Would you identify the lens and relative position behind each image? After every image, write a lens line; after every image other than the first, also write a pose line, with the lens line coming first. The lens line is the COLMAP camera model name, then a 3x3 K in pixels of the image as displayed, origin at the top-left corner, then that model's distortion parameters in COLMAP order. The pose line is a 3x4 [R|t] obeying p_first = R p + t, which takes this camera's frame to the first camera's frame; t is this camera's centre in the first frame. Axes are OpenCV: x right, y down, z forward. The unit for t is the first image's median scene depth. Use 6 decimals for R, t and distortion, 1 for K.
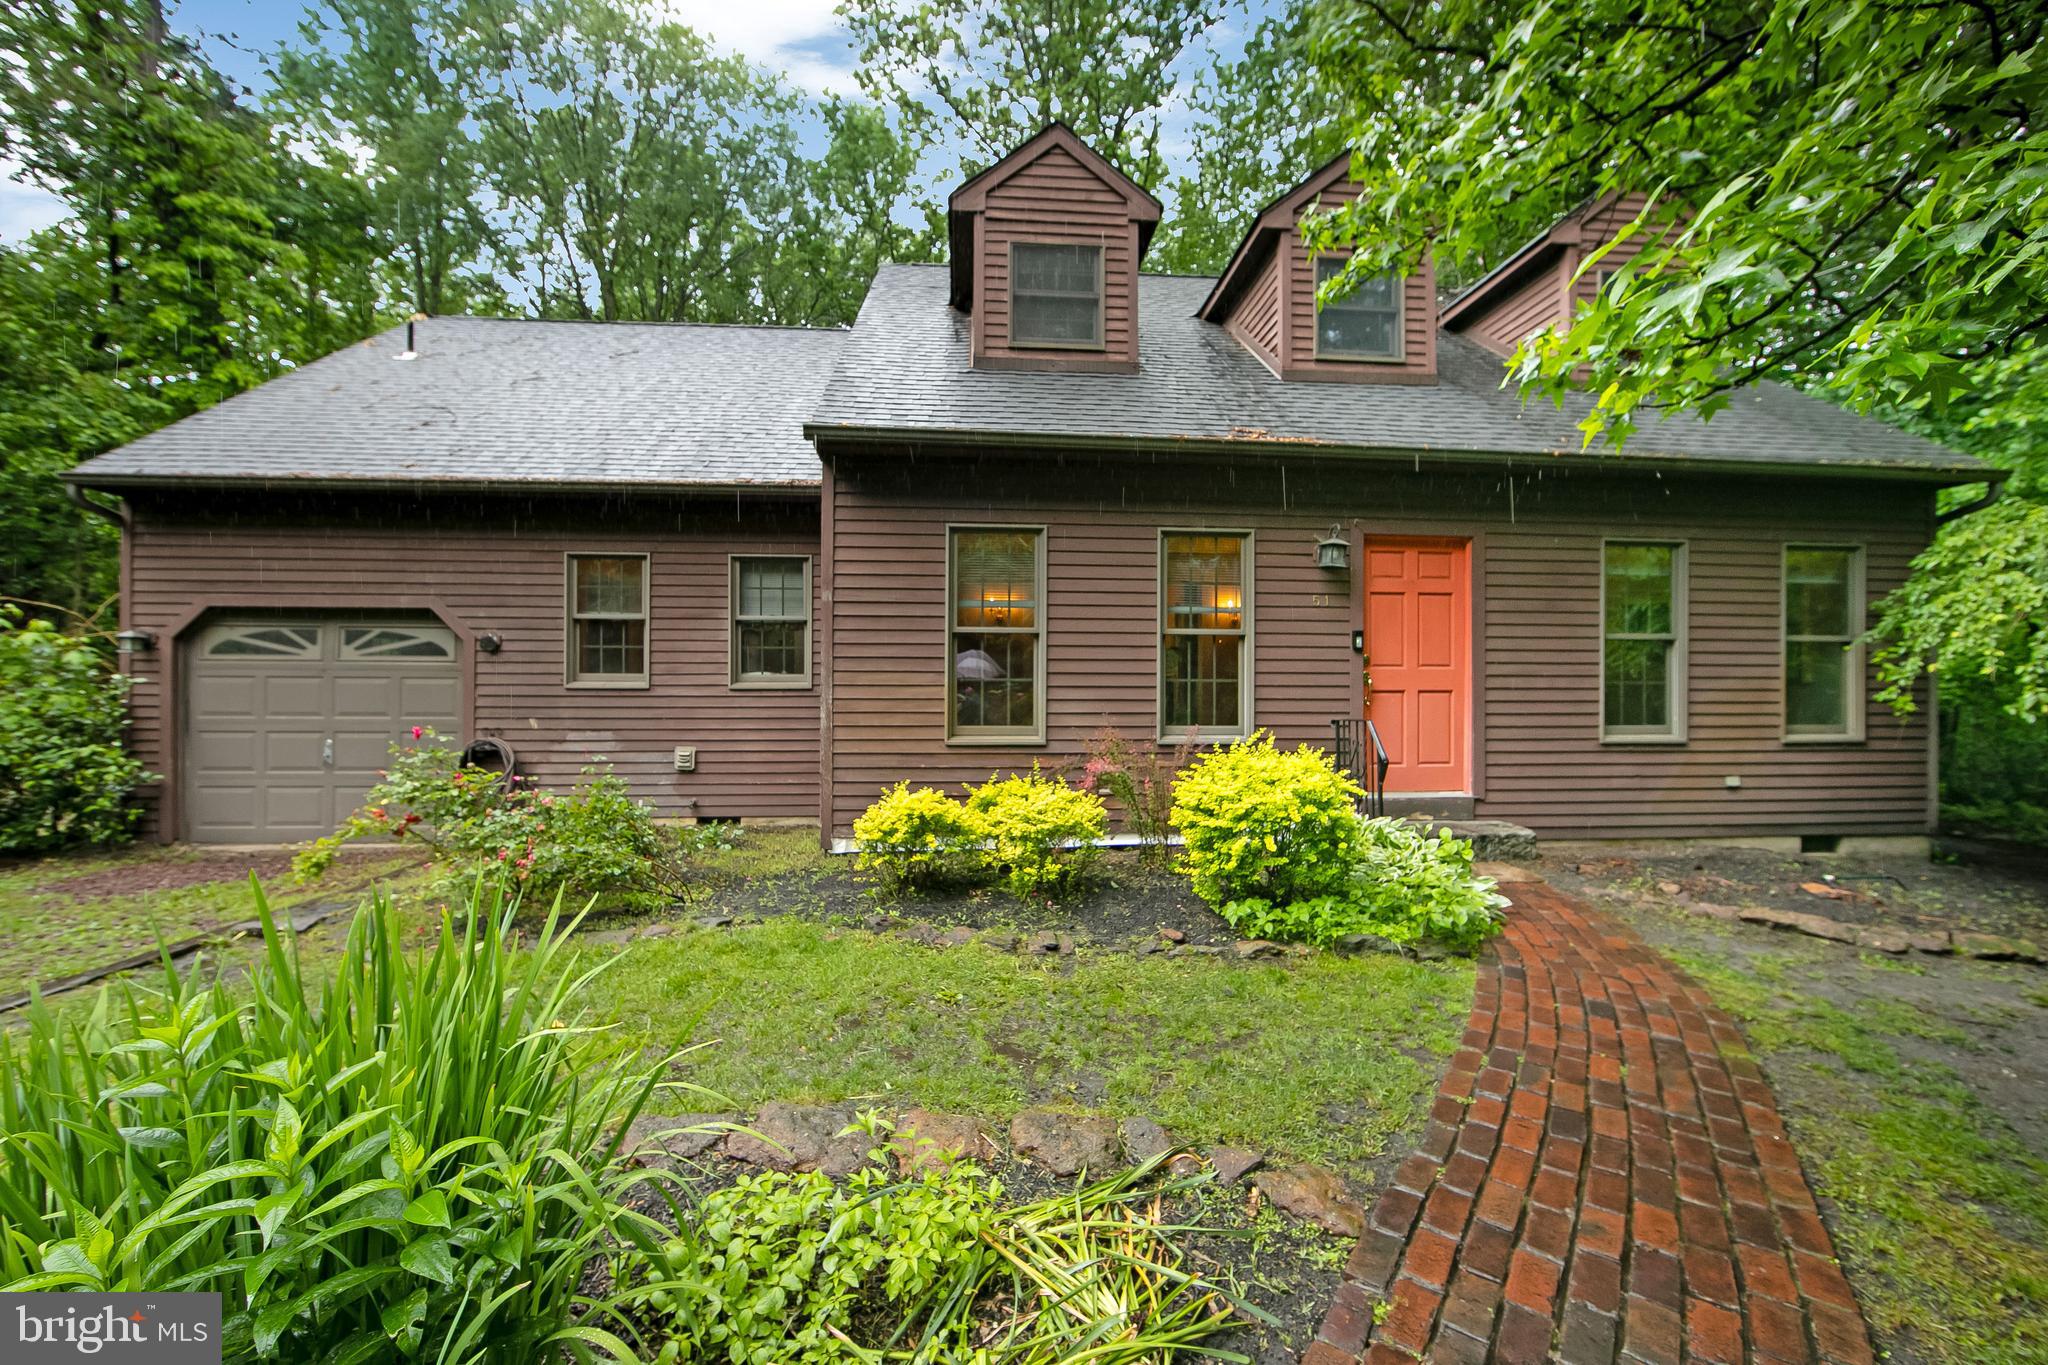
lens RADIAL K [[827.8, 0, 1024.0], [0, 827.8, 682.5], [0, 0, 1]] dist [-0.002704, -0.000166]
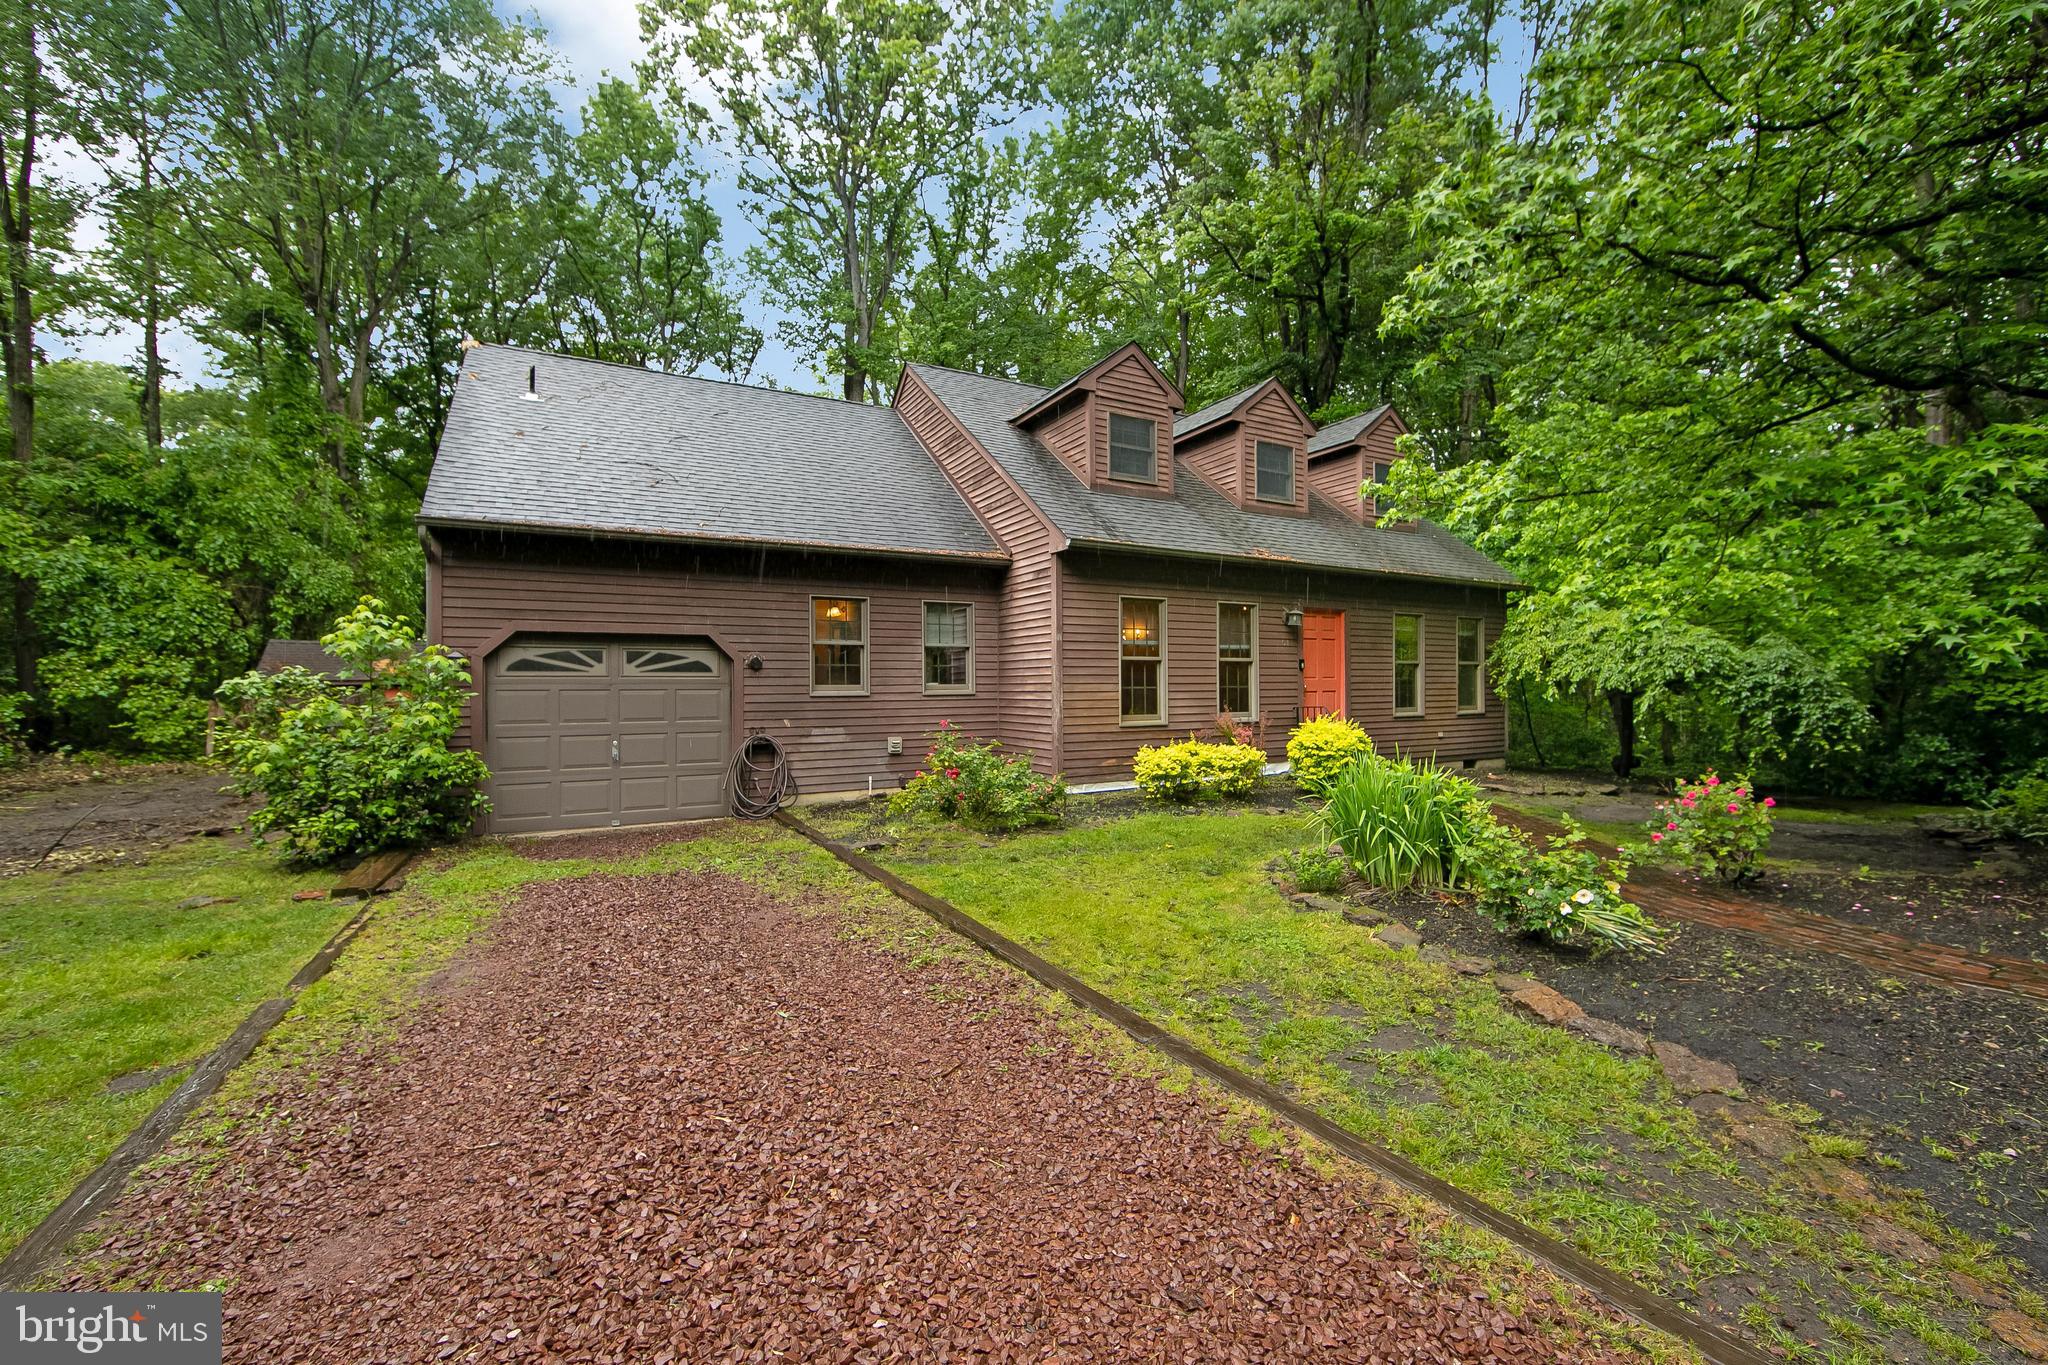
lens RADIAL K [[825.0, 0, 1047.6], [0, 825.0, 678.9], [0, 0, 1]] dist [0.000169, -0.000092]
pose [[0.906716, -0.005197, 0.421711, -0.840829], [0.007908, 0.999958, -0.004682, -0.013018], [-0.421669, 0.007580, 0.906718, -0.409231]]
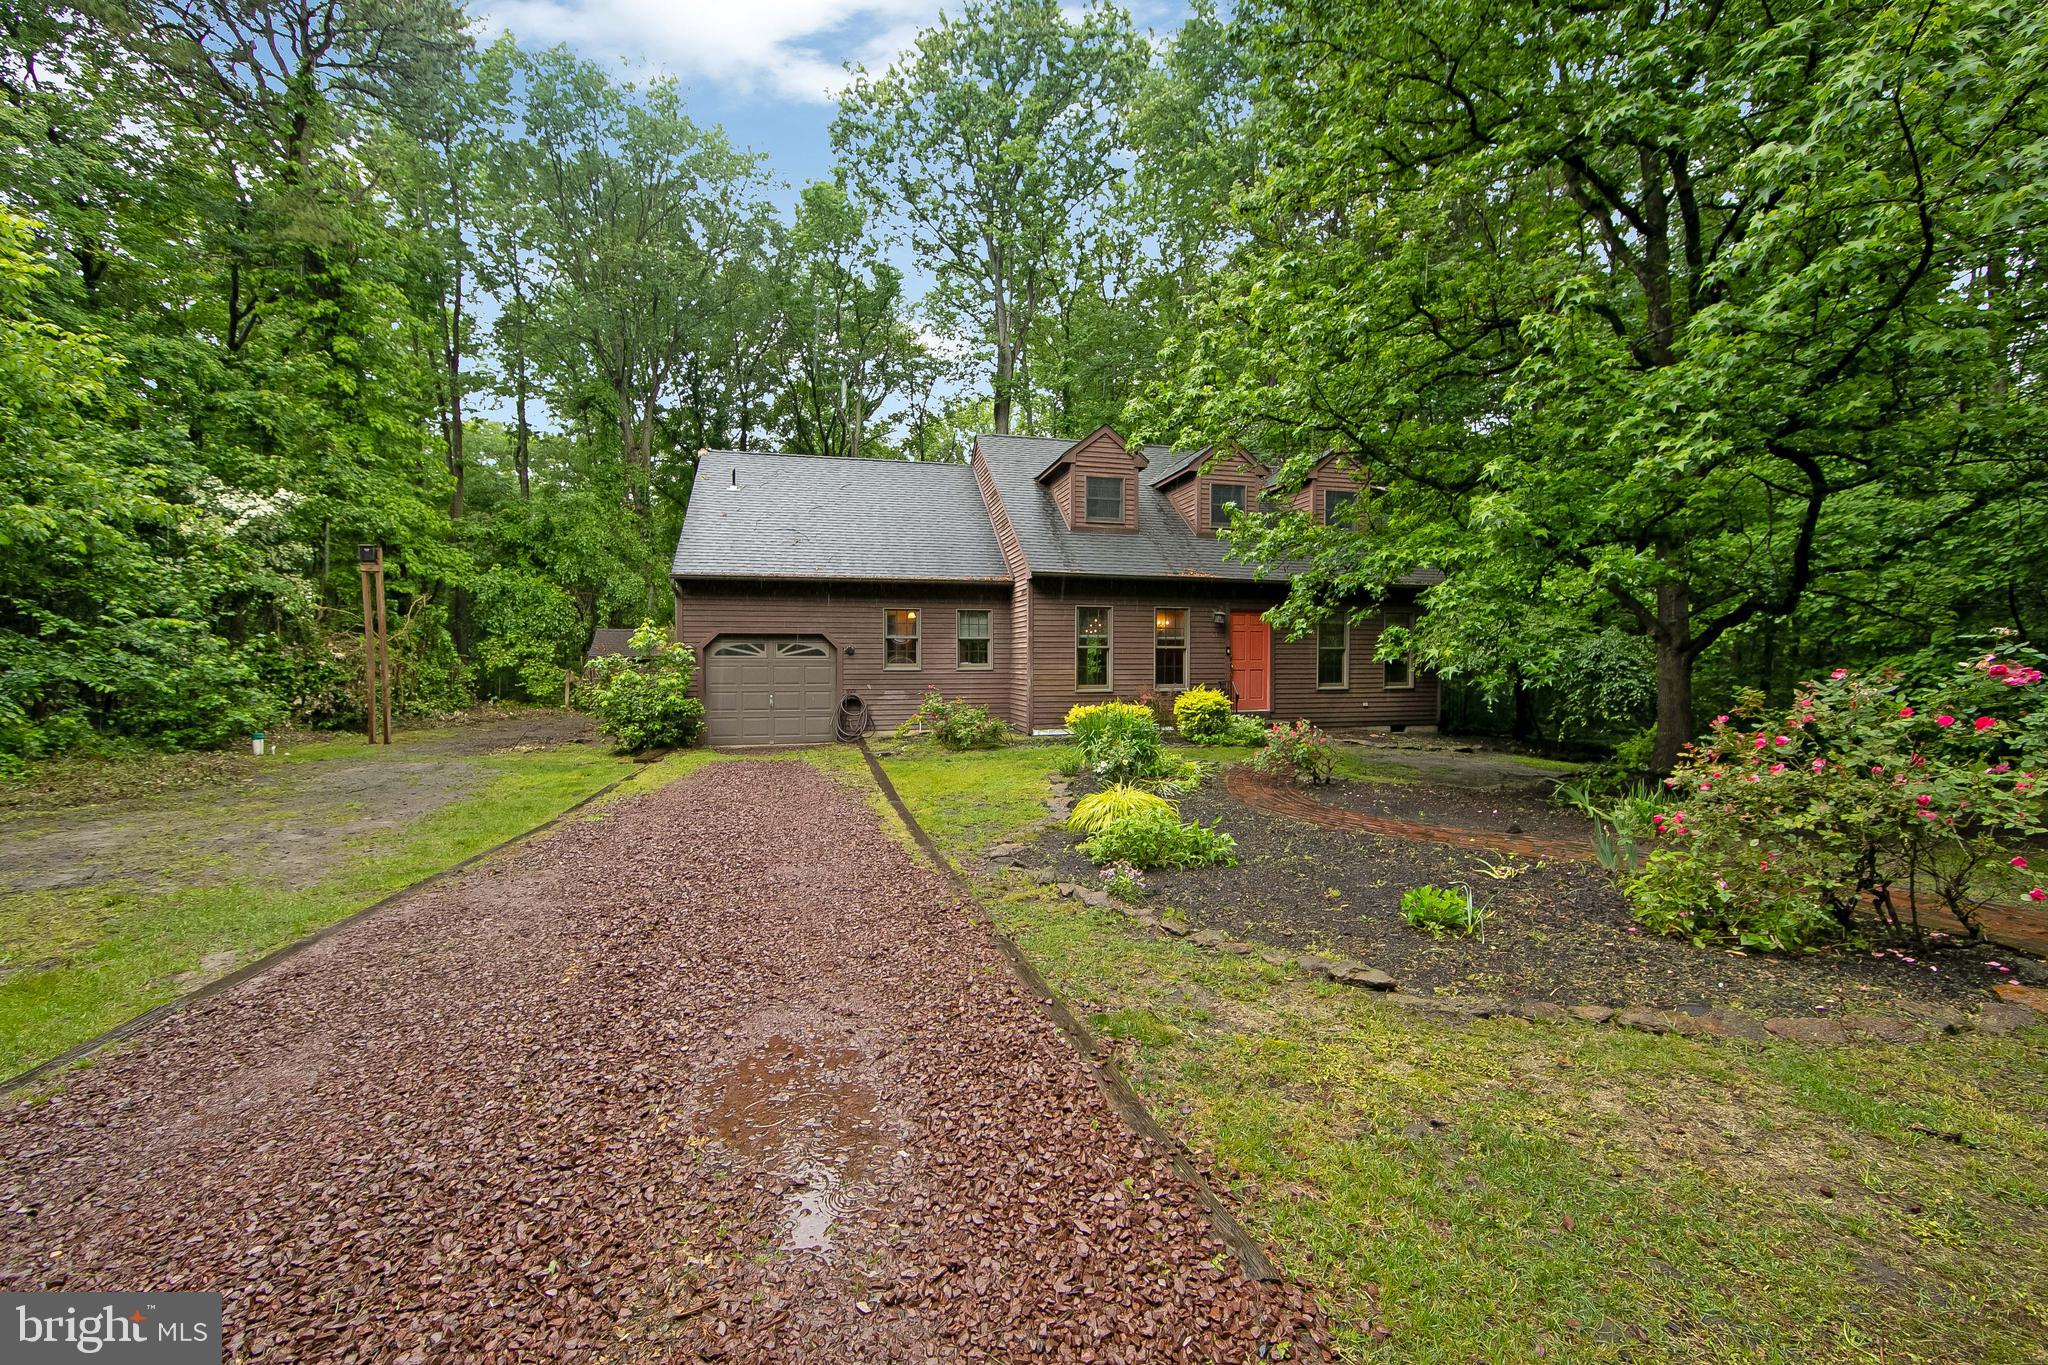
lens RADIAL K [[825.2, 0, 1053.7], [0, 825.2, 670.5], [0, 0, 1]] dist [0.000770, -0.000325]
pose [[0.981421, -0.006210, 0.191765, -0.581067], [0.003138, 0.999862, 0.016317, -0.029890], [-0.191840, -0.015412, 0.981305, -1.320645]]
